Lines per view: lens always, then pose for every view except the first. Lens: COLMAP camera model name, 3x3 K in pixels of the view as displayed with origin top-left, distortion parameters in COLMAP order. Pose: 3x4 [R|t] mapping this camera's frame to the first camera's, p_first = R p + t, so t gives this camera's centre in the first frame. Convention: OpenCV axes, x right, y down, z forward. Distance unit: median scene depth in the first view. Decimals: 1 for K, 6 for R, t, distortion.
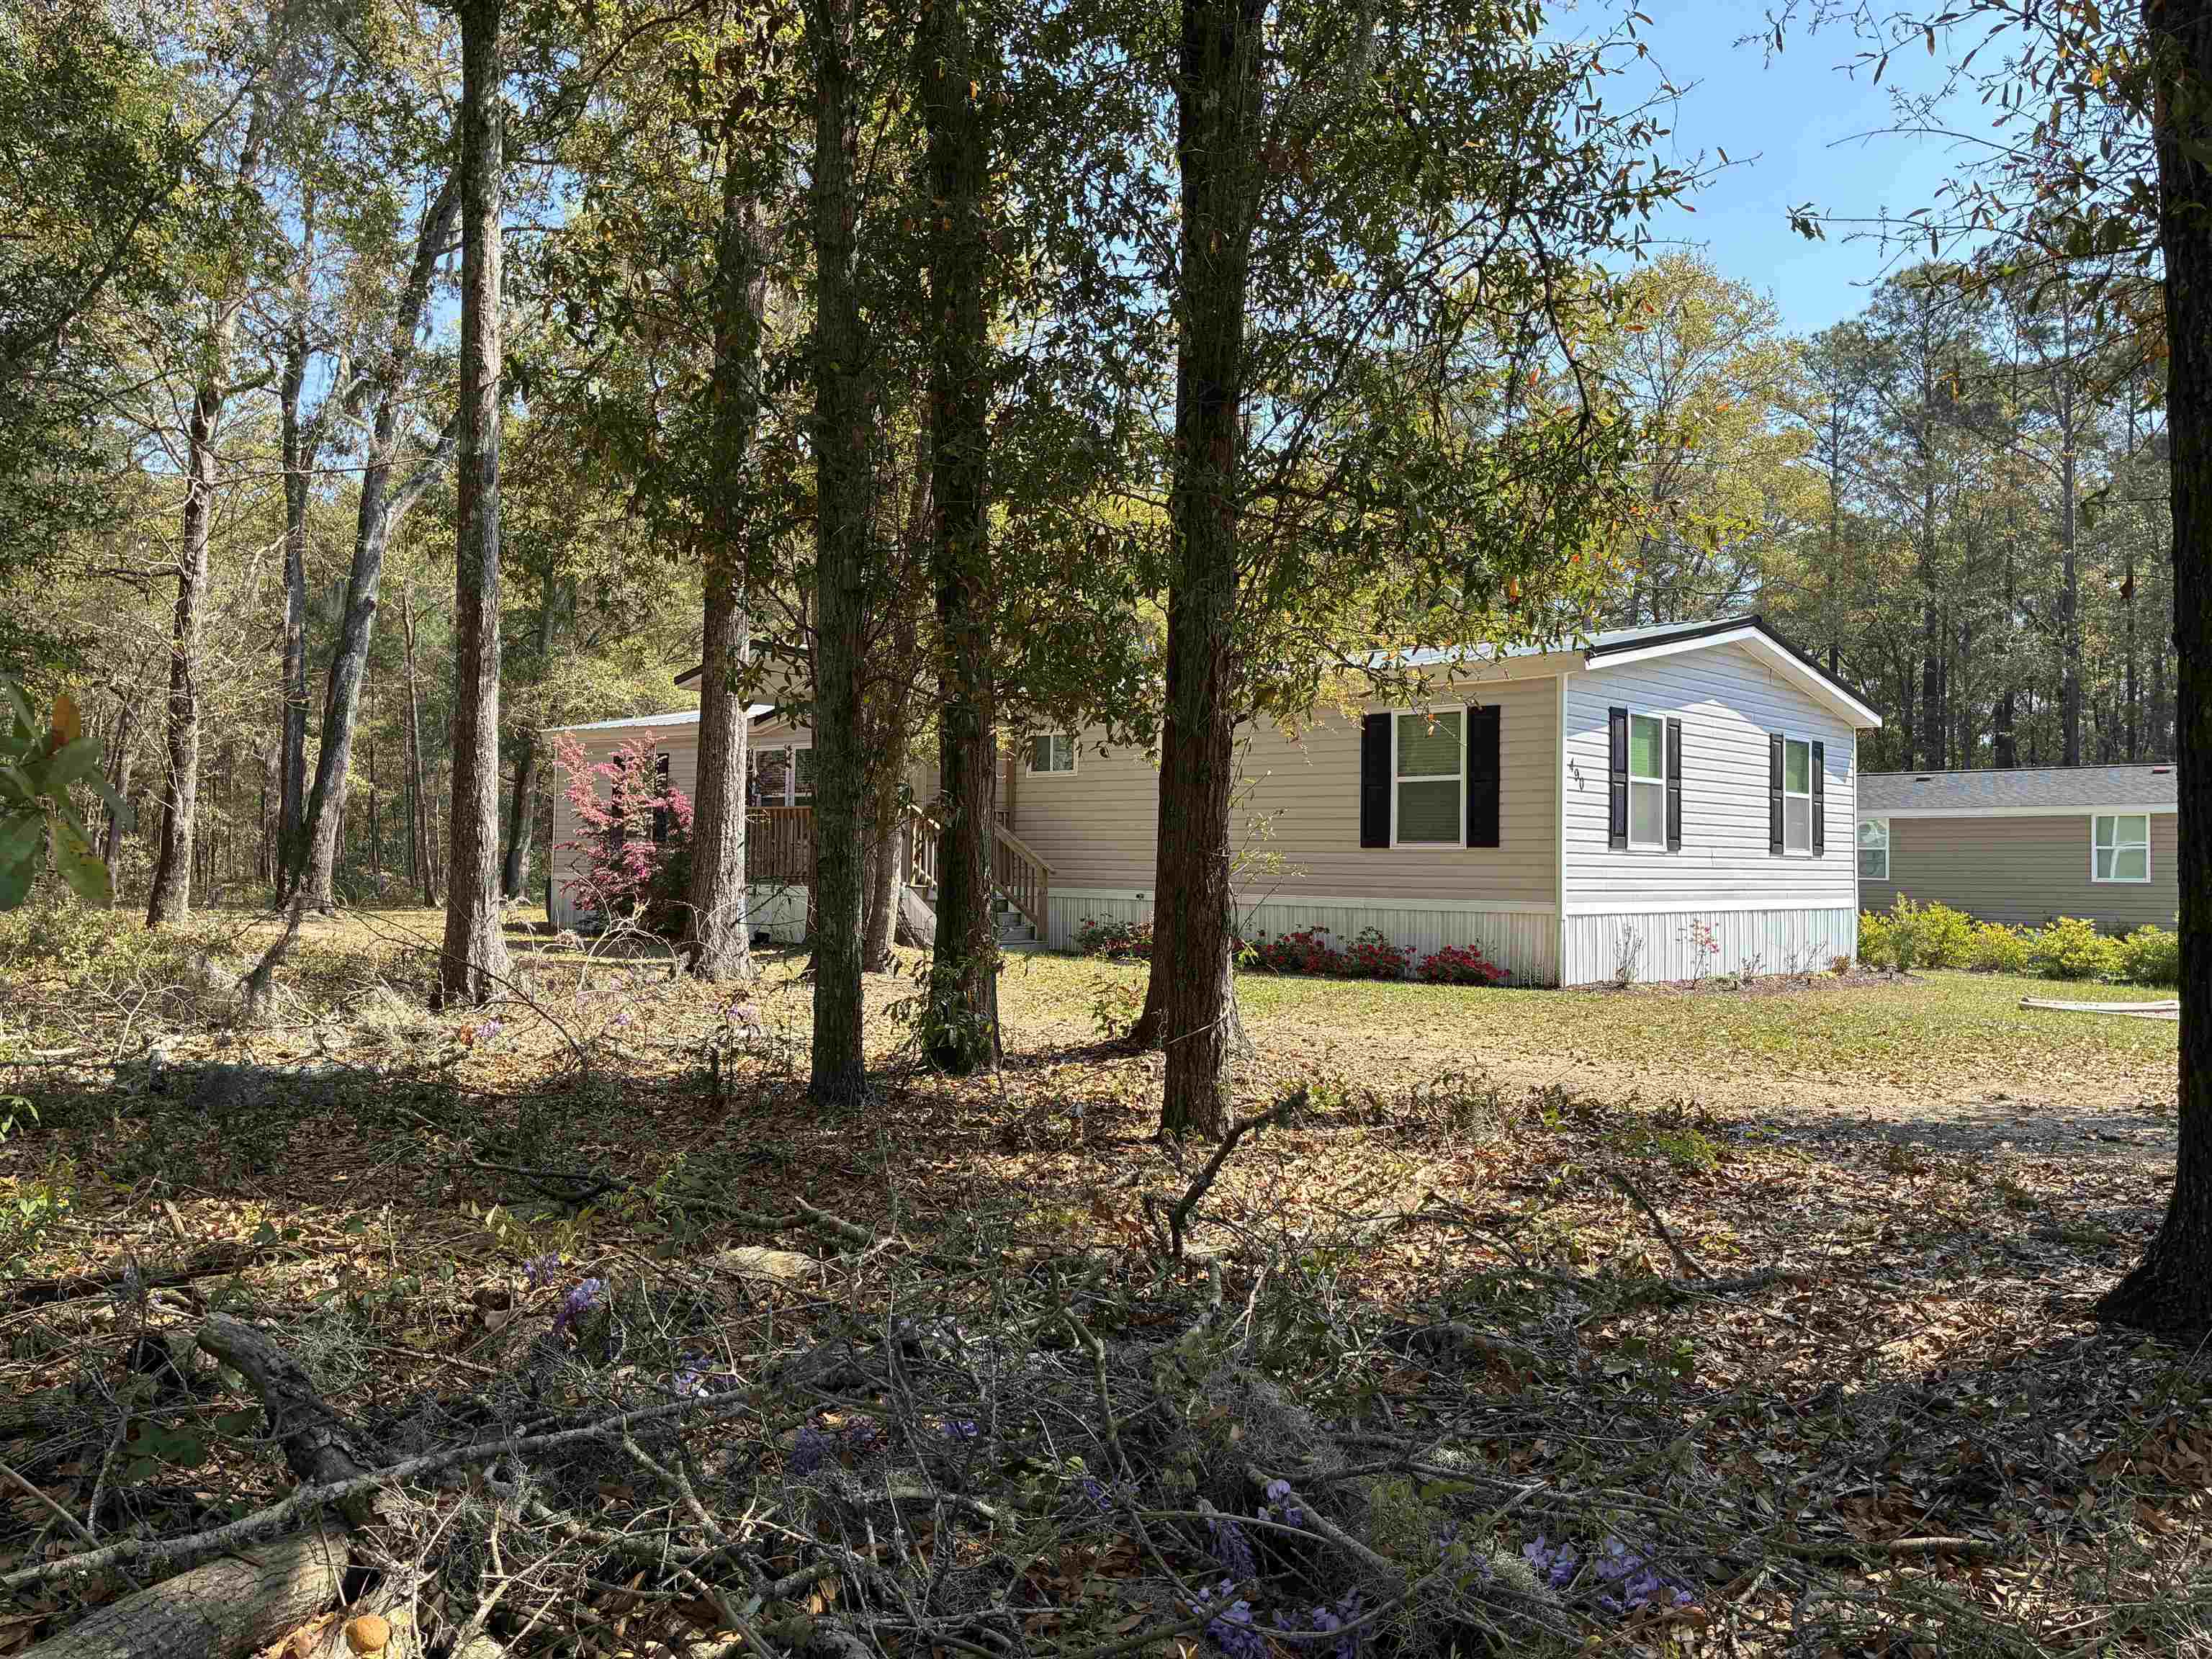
lens RADIAL K [[1697.1, 0, 1113.3], [0, 1697.1, 826.6], [0, 0, 1]] dist [0.049706, -0.061049]
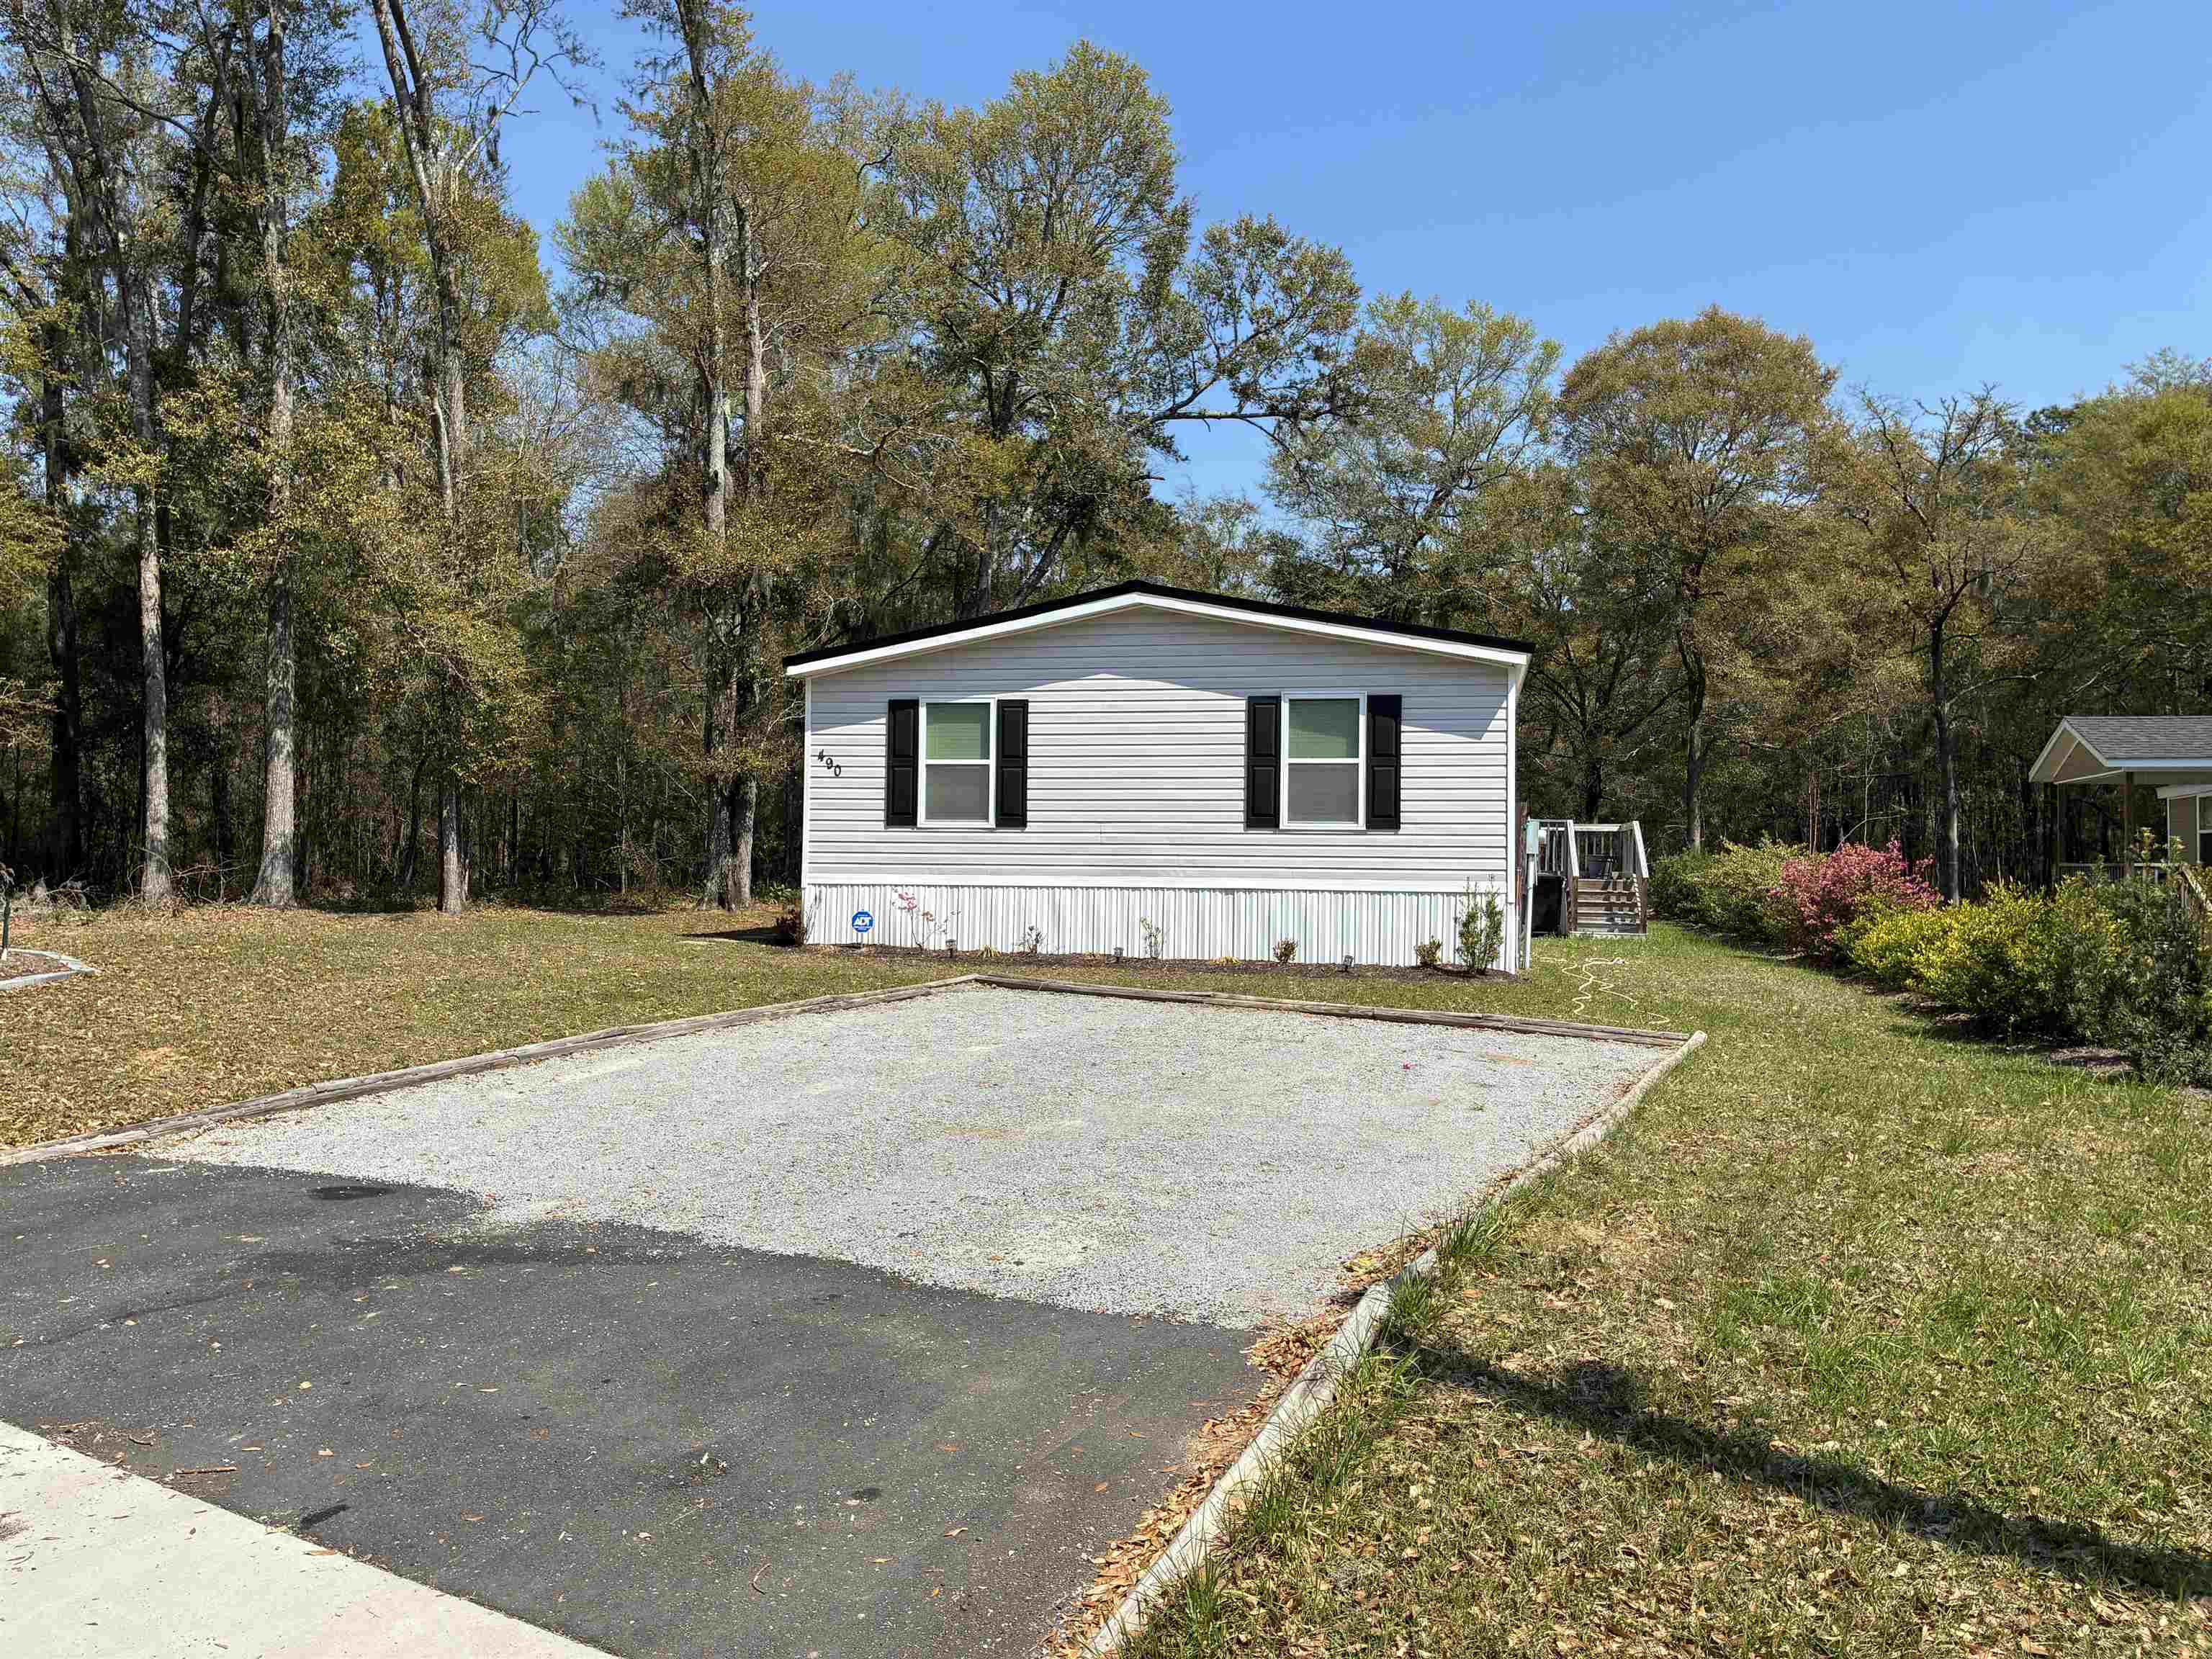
lens RADIAL K [[1697.1, 0, 1126.9], [0, 1697.1, 805.6], [0, 0, 1]] dist [0.049706, -0.061049]
pose [[0.528860, -0.021068, -0.848447, 1.293295], [0.016945, 0.999755, -0.014263, 0.017159], [0.848540, -0.006834, 0.529087, 0.538138]]
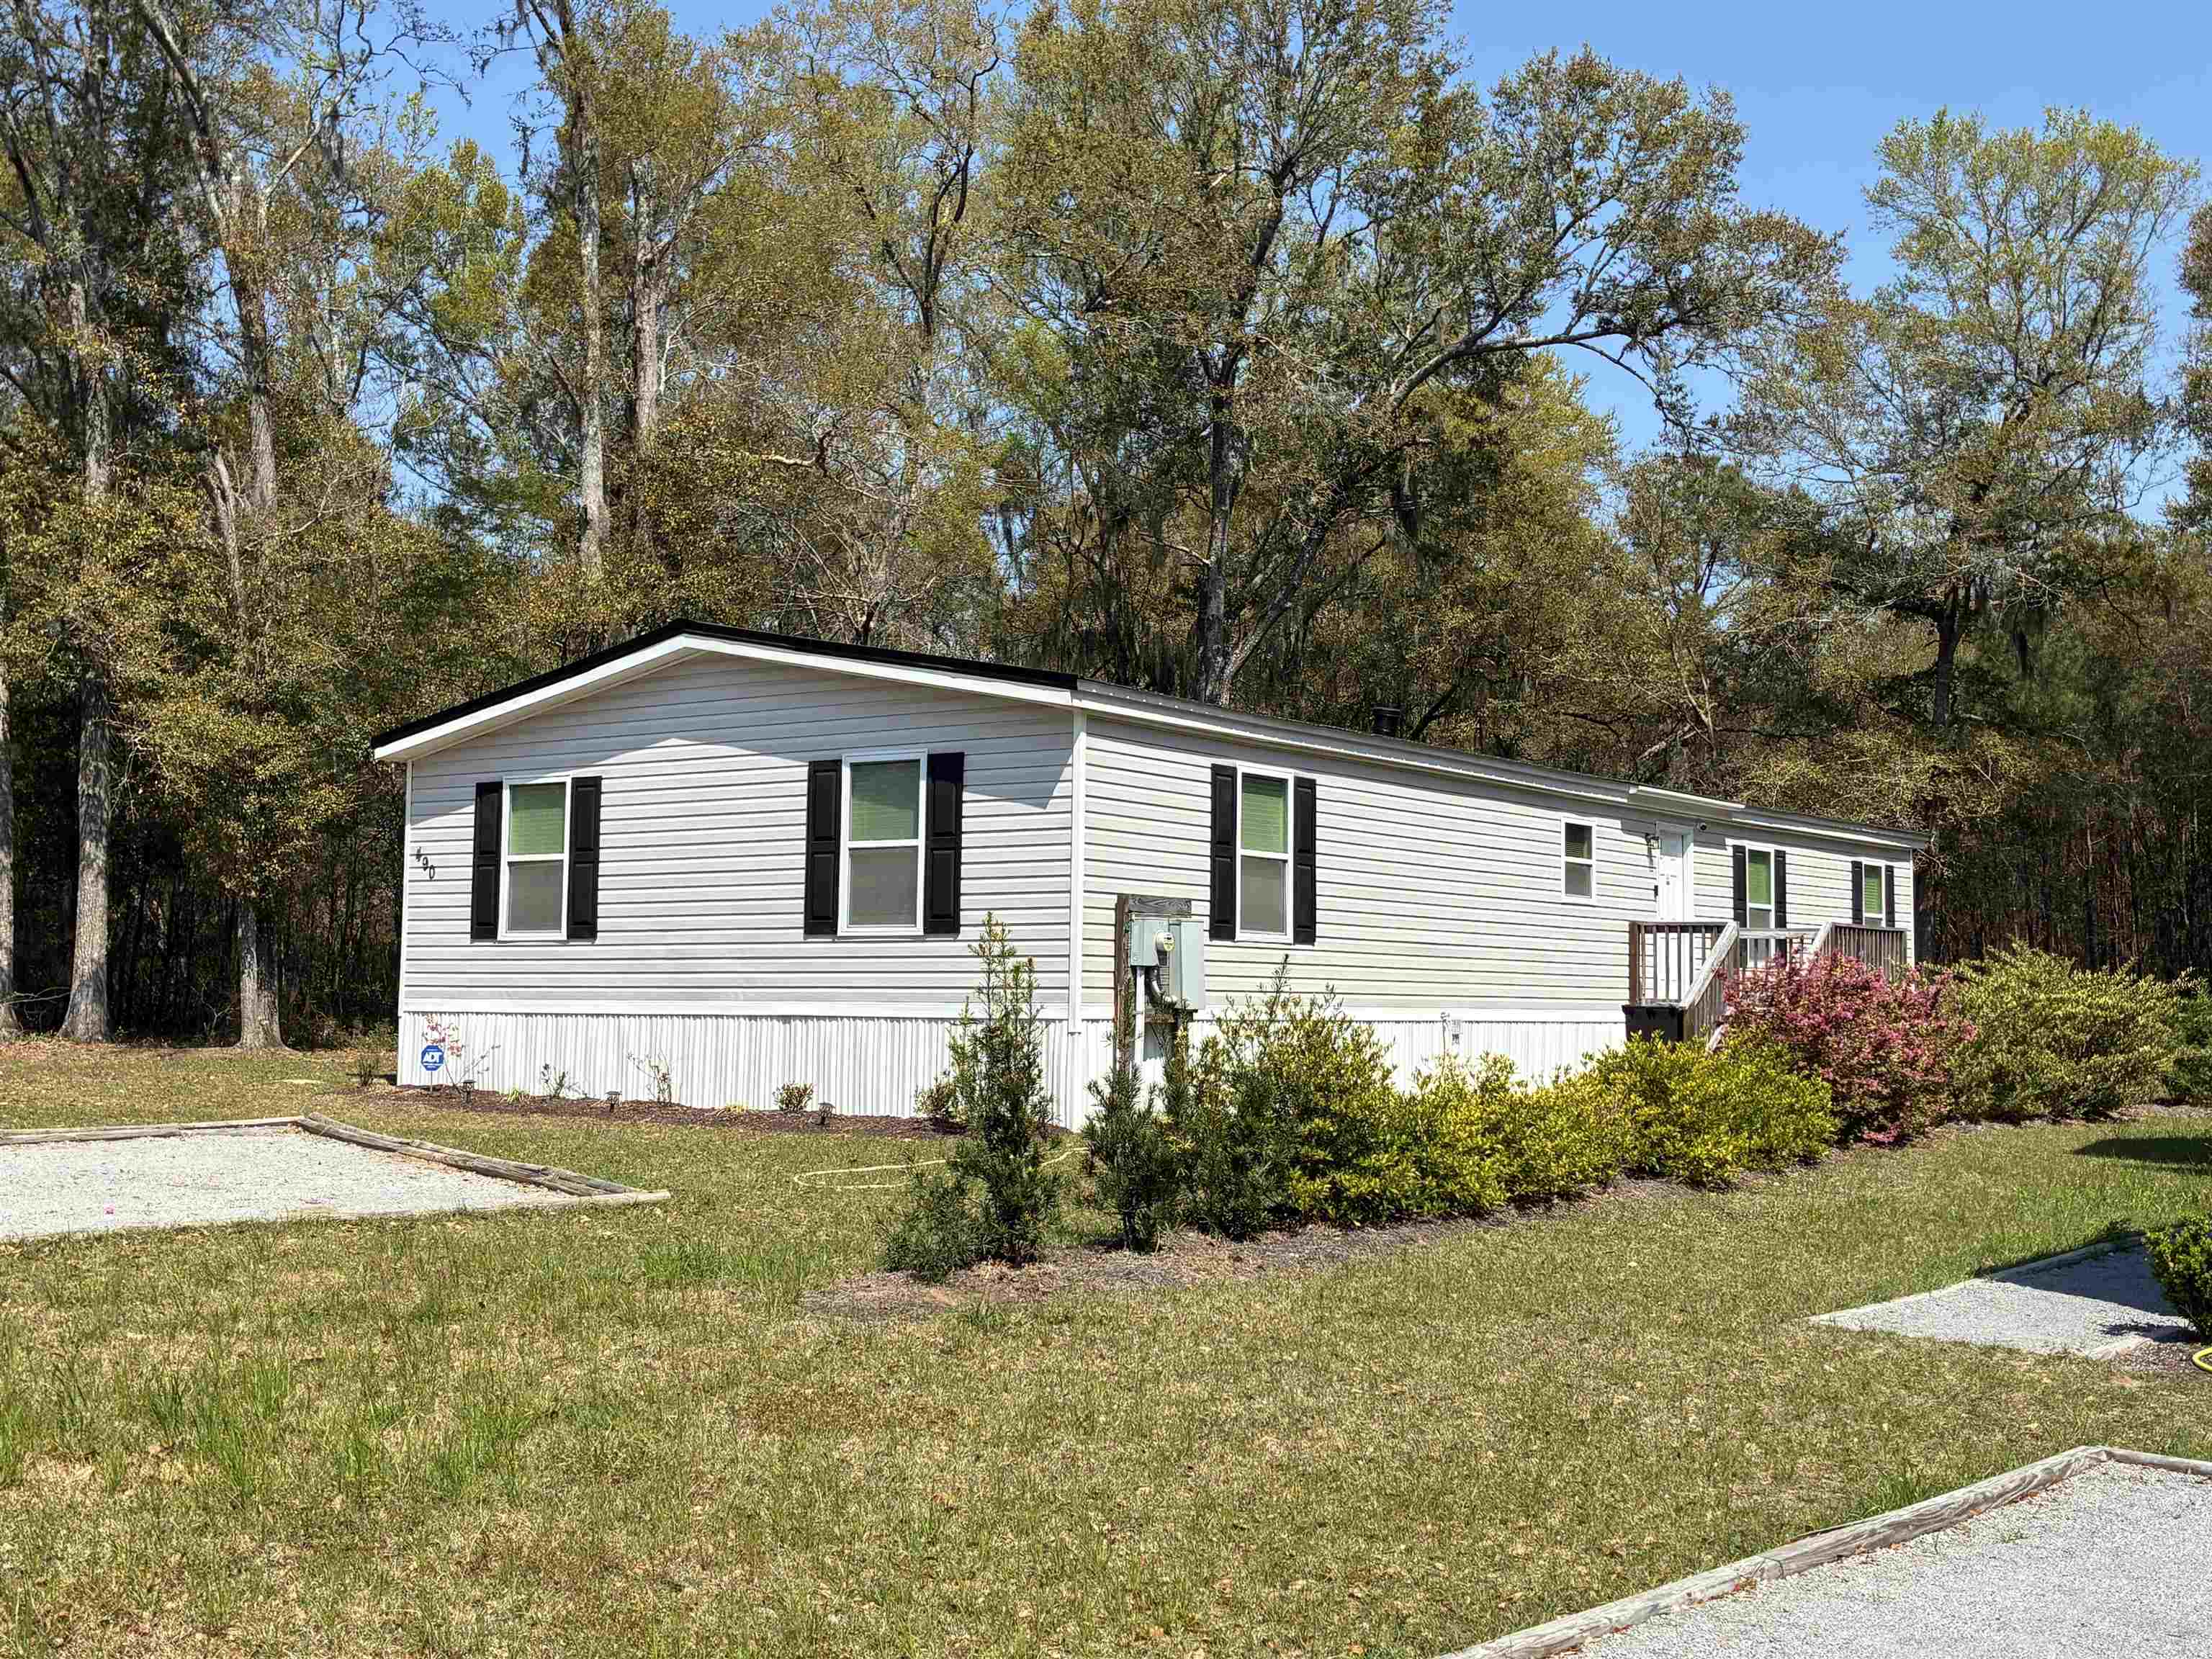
lens RADIAL K [[2500.2, 0, 1129.4], [0, 2500.2, 806.0], [0, 0, 1]] dist [0.020233, 0.000000]
pose [[0.130895, -0.073845, -0.988642, 1.619844], [0.023942, 0.997167, -0.071312, 0.043971], [0.991107, -0.014336, 0.132292, 1.150502]]
